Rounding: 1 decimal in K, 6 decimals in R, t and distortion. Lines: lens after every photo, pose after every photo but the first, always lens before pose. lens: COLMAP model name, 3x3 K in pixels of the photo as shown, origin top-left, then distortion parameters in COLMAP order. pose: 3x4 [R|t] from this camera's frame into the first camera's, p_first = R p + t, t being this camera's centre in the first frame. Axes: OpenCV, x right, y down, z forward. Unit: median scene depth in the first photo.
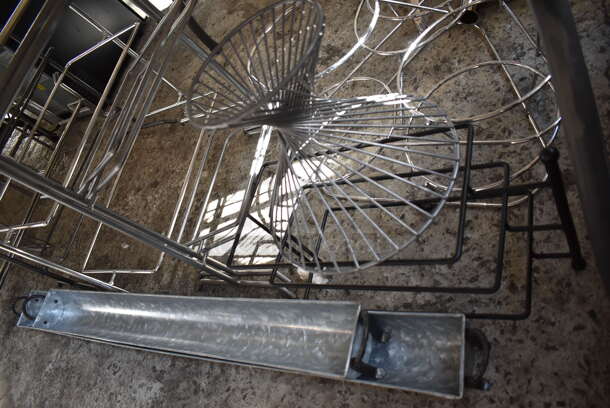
lens RADIAL K [[475.4, 0, 305.0], [0, 475.4, 204.0], [0, 0, 1]] dist [-0.101433, 0.017855]
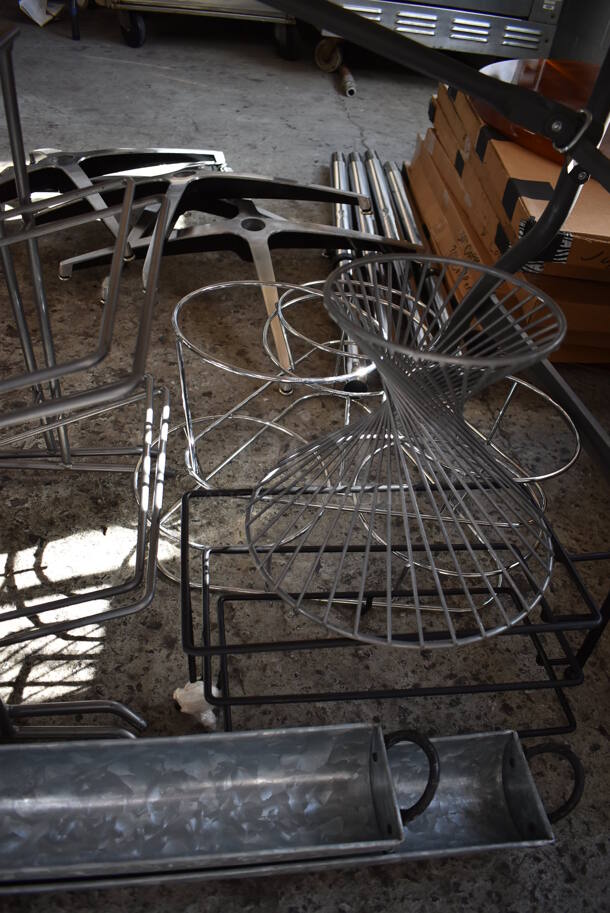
lens RADIAL K [[711.5, 0, 305.0], [0, 711.5, 456.5], [0, 0, 1]] dist [-0.101433, 0.017855]
pose [[0.705488, 0.276958, 0.652366, -0.447296], [-0.021942, 0.928576, -0.370493, 0.153389], [-0.708382, 0.247065, 0.661176, 0.248245]]
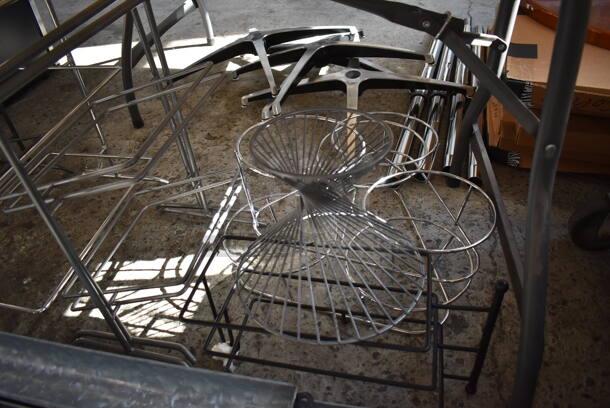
lens RADIAL K [[475.4, 0, 305.0], [0, 475.4, 204.0], [0, 0, 1]] dist [-0.101433, 0.017855]
pose [[0.865738, 0.357791, 0.349975, -0.255113], [-0.236766, 0.908839, -0.343444, 0.132768], [-0.440952, 0.214470, 0.871529, 0.001730]]
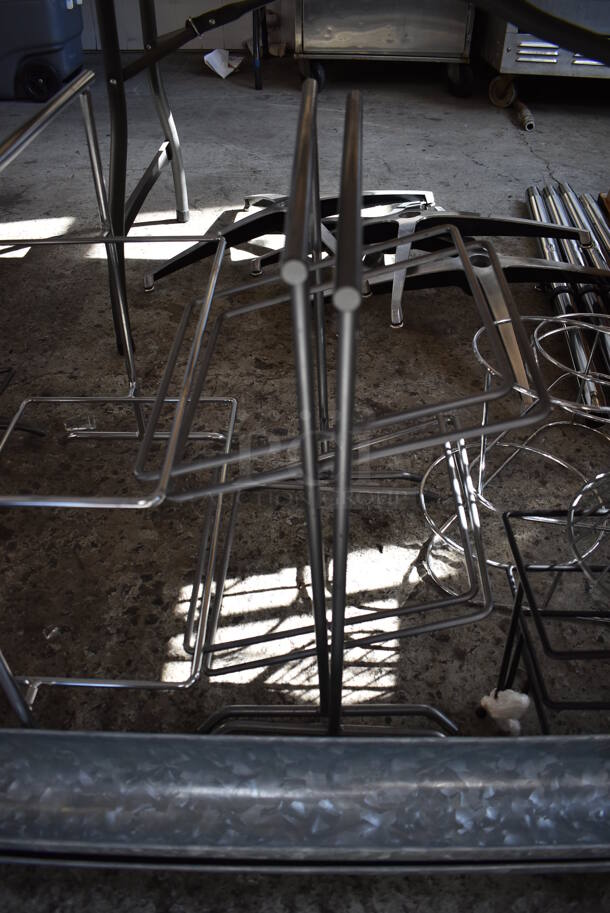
lens RADIAL K [[711.5, 0, 305.0], [0, 711.5, 456.5], [0, 0, 1]] dist [-0.101433, 0.017855]
pose [[0.804651, 0.309891, 0.506463, -0.631797], [-0.100913, 0.911959, -0.397676, 0.195412], [-0.585110, 0.268882, 0.765081, 0.332695]]
